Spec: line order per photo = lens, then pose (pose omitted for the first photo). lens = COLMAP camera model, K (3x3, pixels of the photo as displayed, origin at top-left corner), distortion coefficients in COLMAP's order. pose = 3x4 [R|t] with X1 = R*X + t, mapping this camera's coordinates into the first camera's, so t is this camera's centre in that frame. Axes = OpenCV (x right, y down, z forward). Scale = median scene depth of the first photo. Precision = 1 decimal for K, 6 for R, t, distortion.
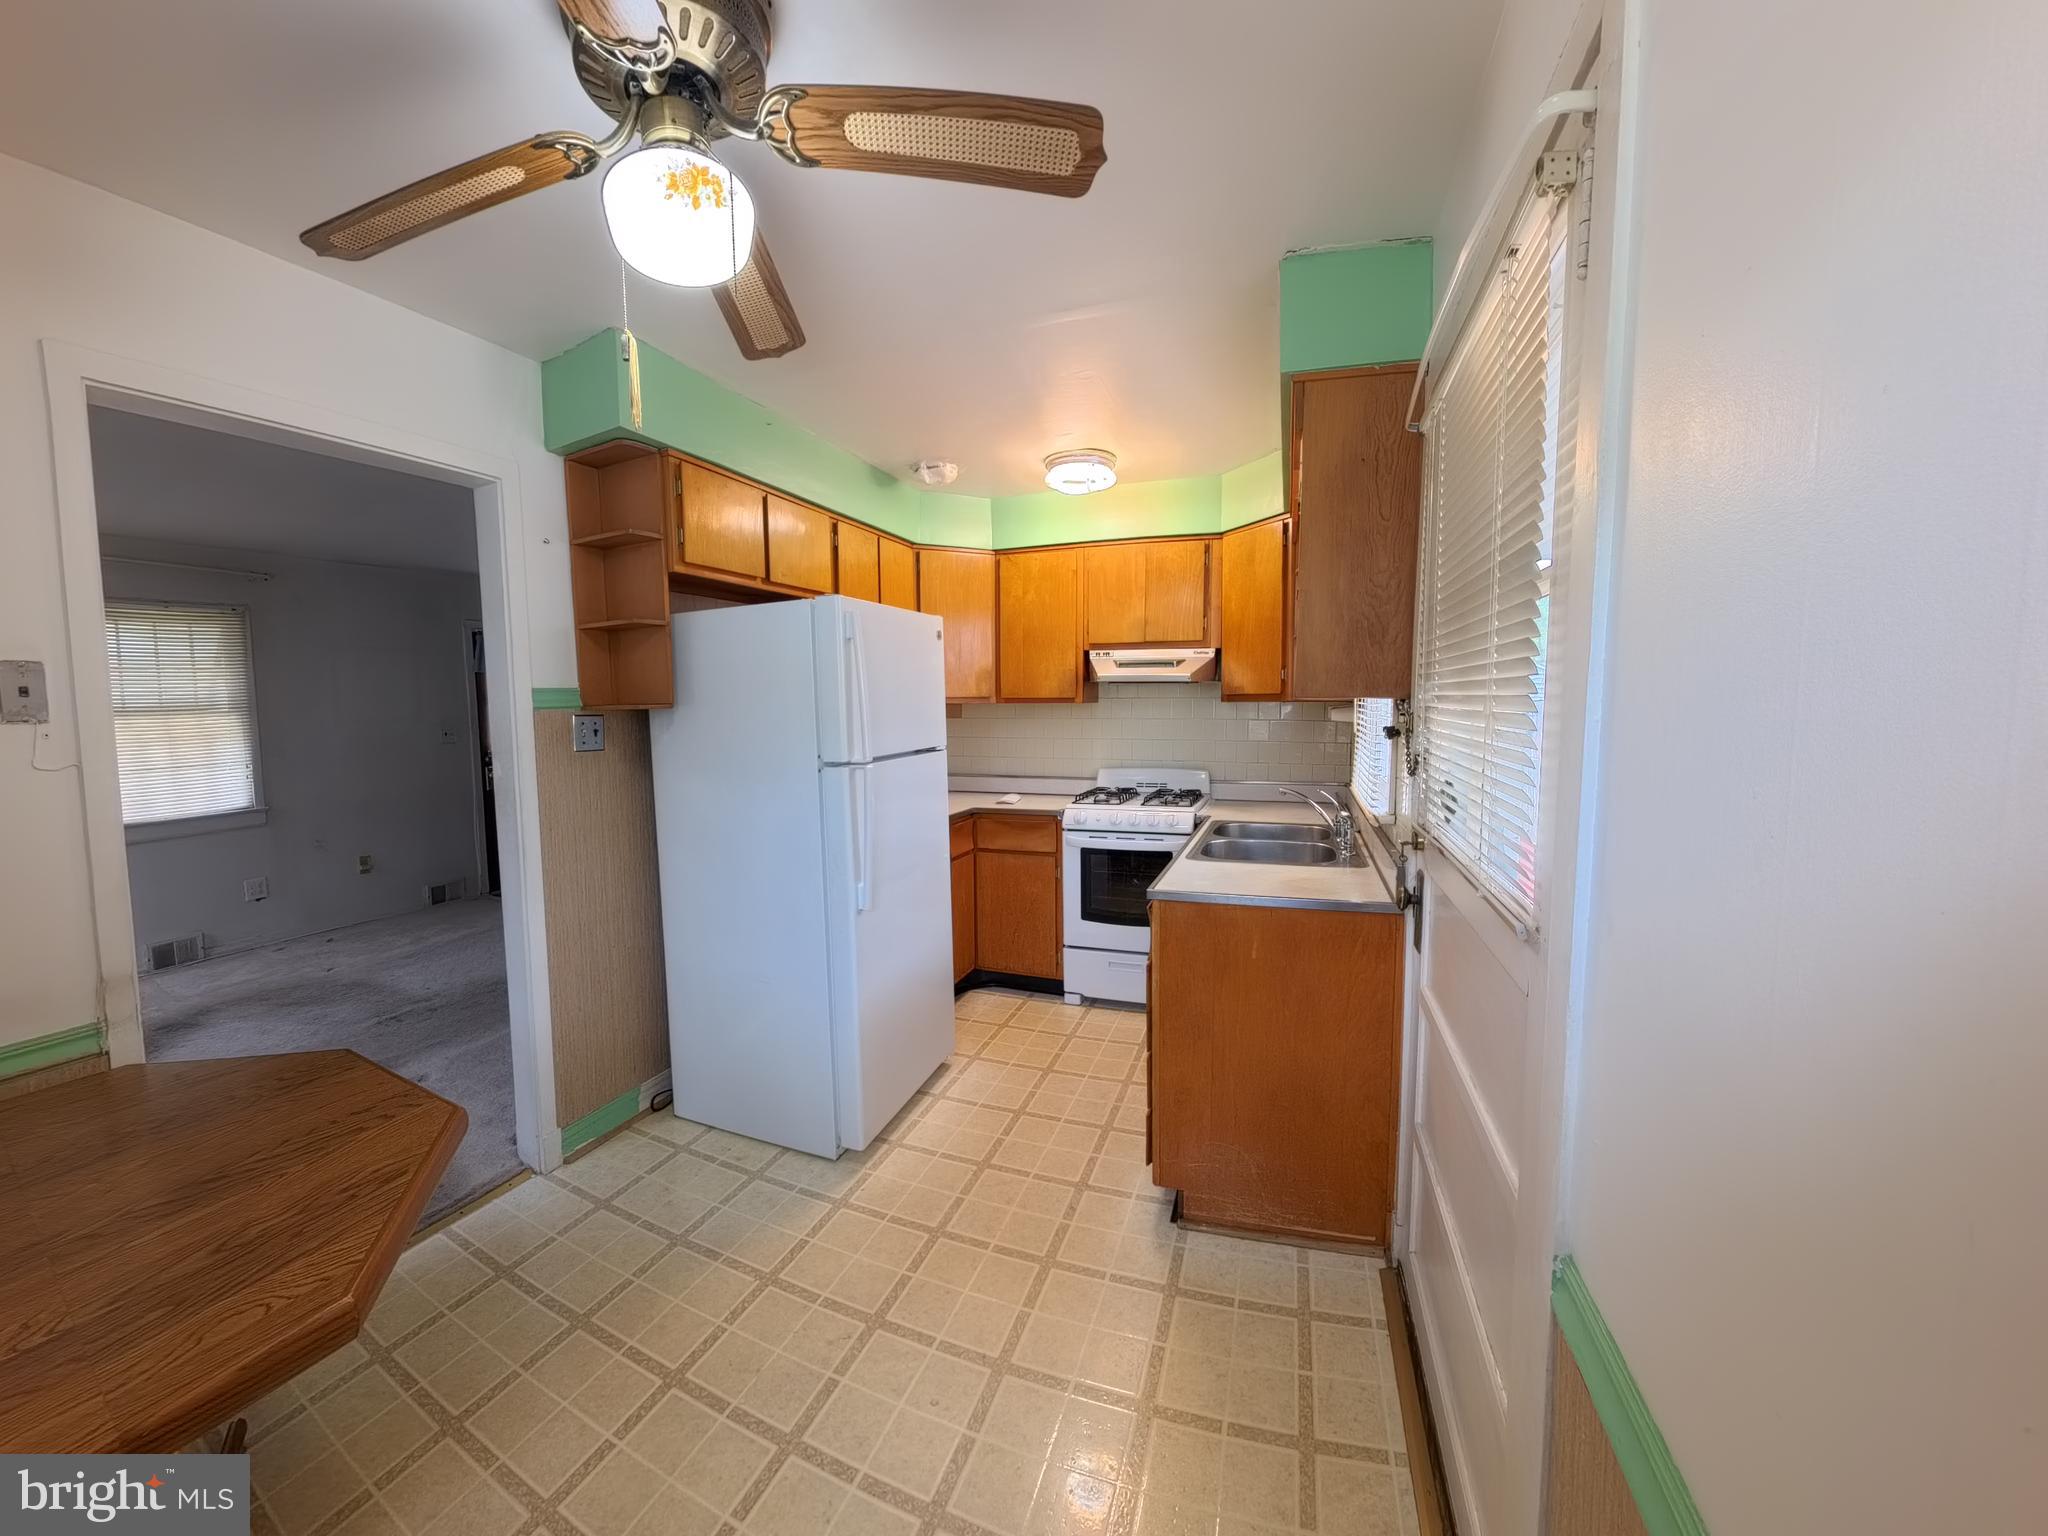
lens RADIAL K [[816.7, 0, 1020.2], [0, 816.7, 781.0], [0, 0, 1]] dist [-0.022208, 0.000059]
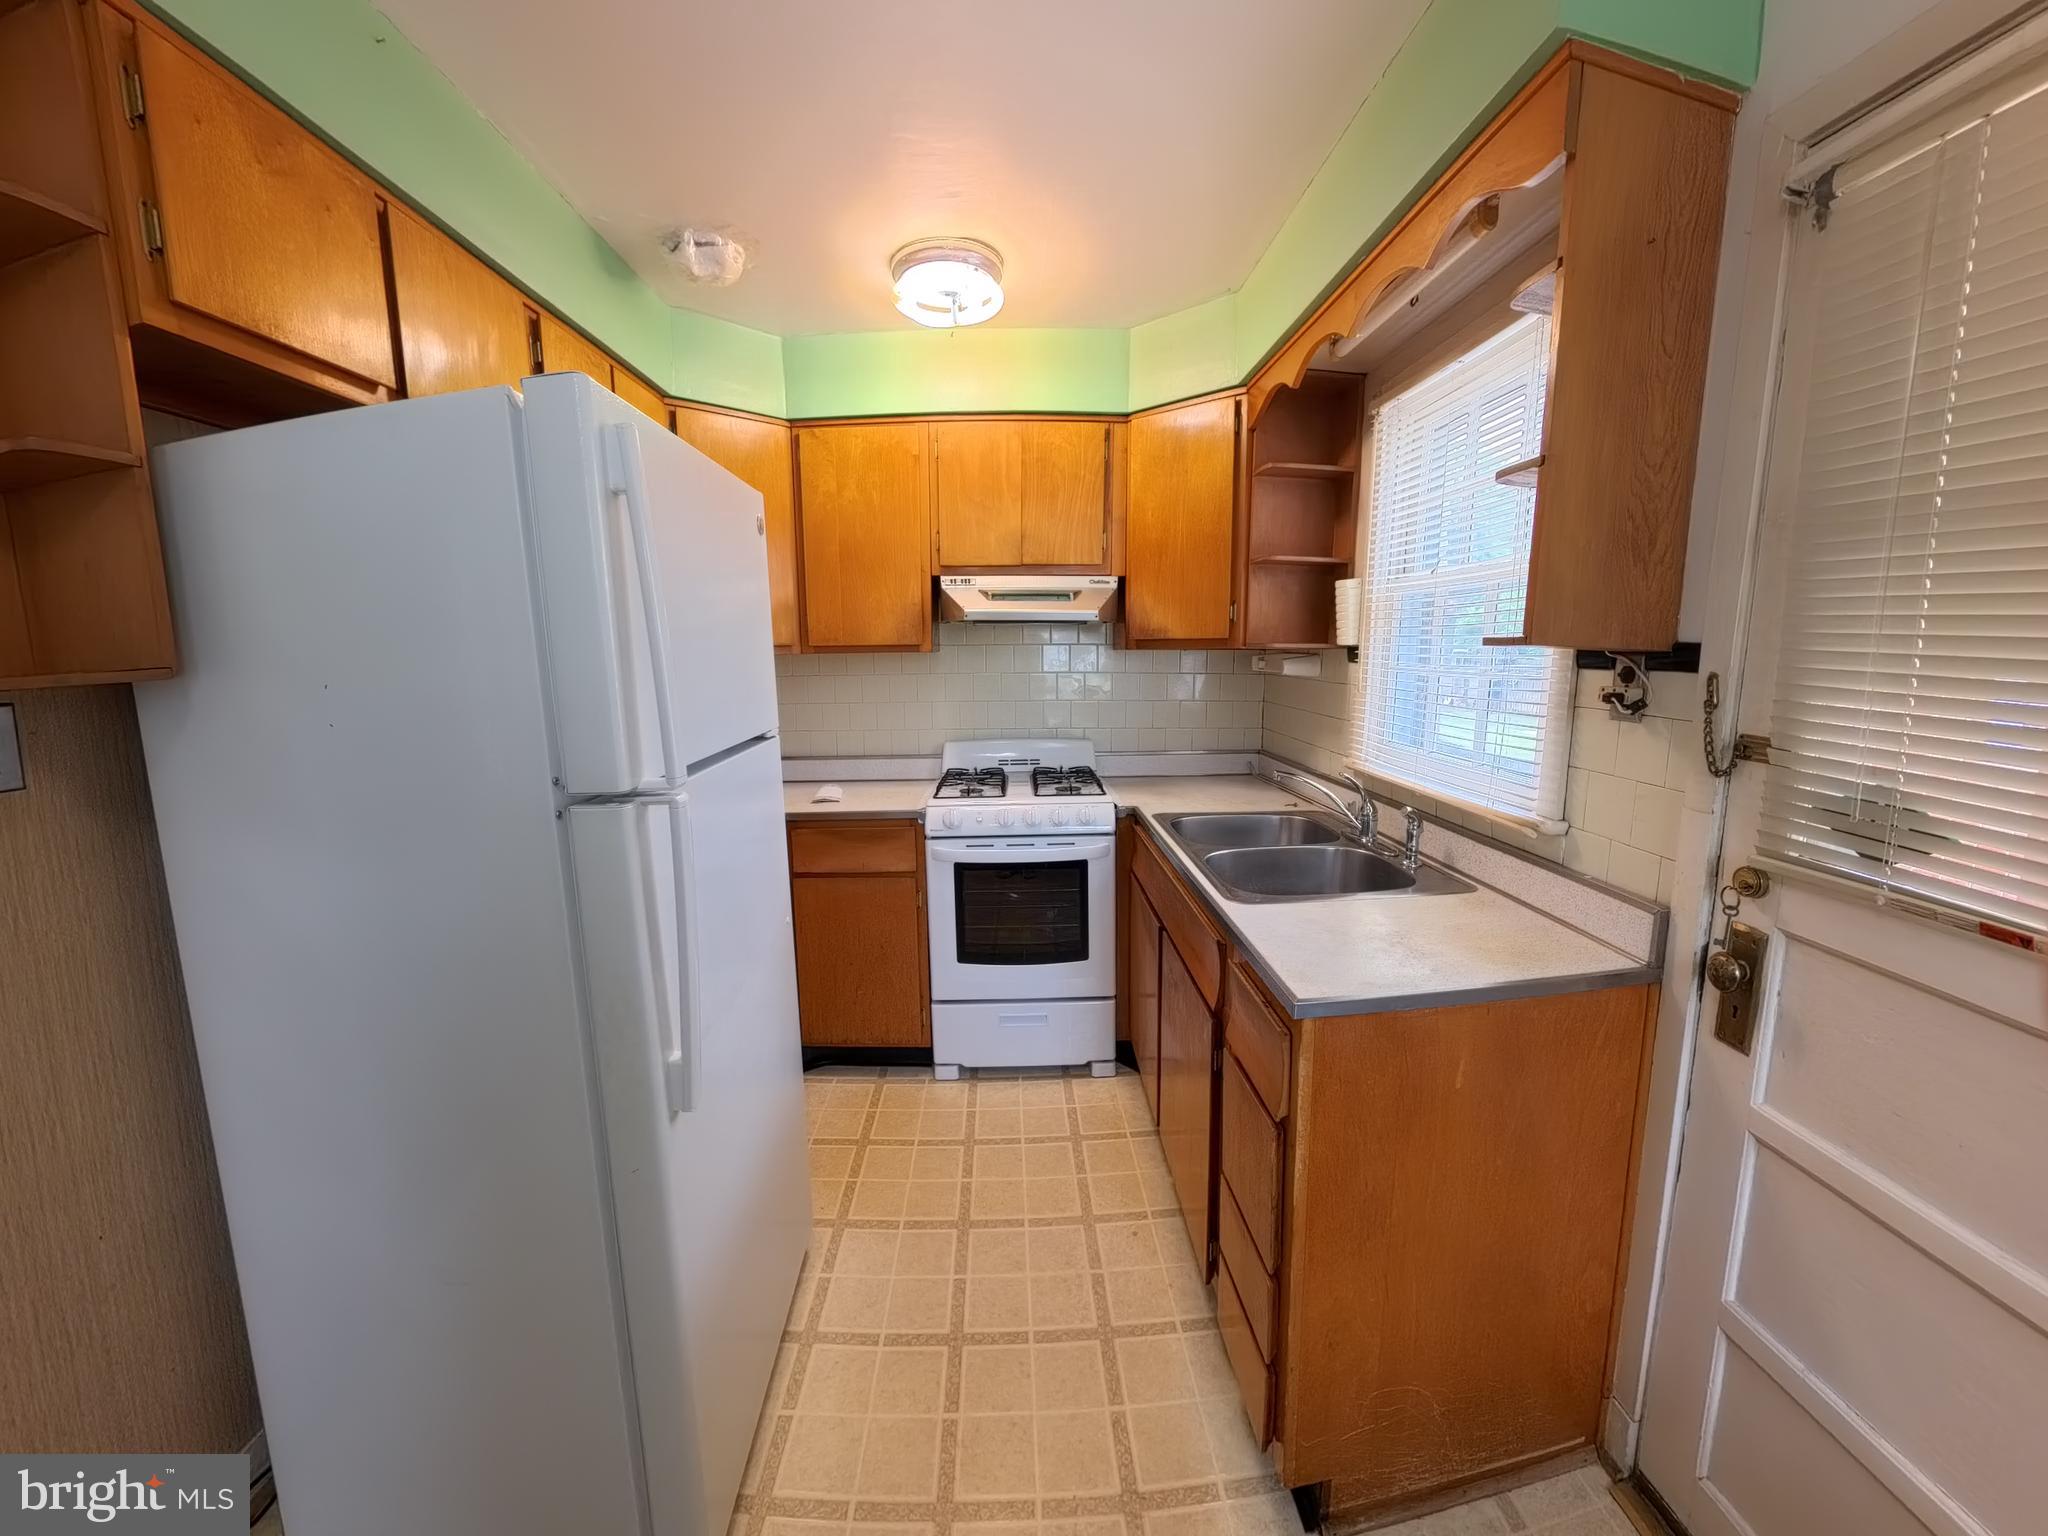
lens RADIAL K [[816.7, 0, 1020.2], [0, 816.7, 781.0], [0, 0, 1]] dist [-0.022208, 0.000059]
pose [[0.939353, -0.057003, 0.338181, -0.102753], [0.036419, 0.997094, 0.066909, -0.030990], [-0.341012, -0.050535, 0.938700, 0.330987]]
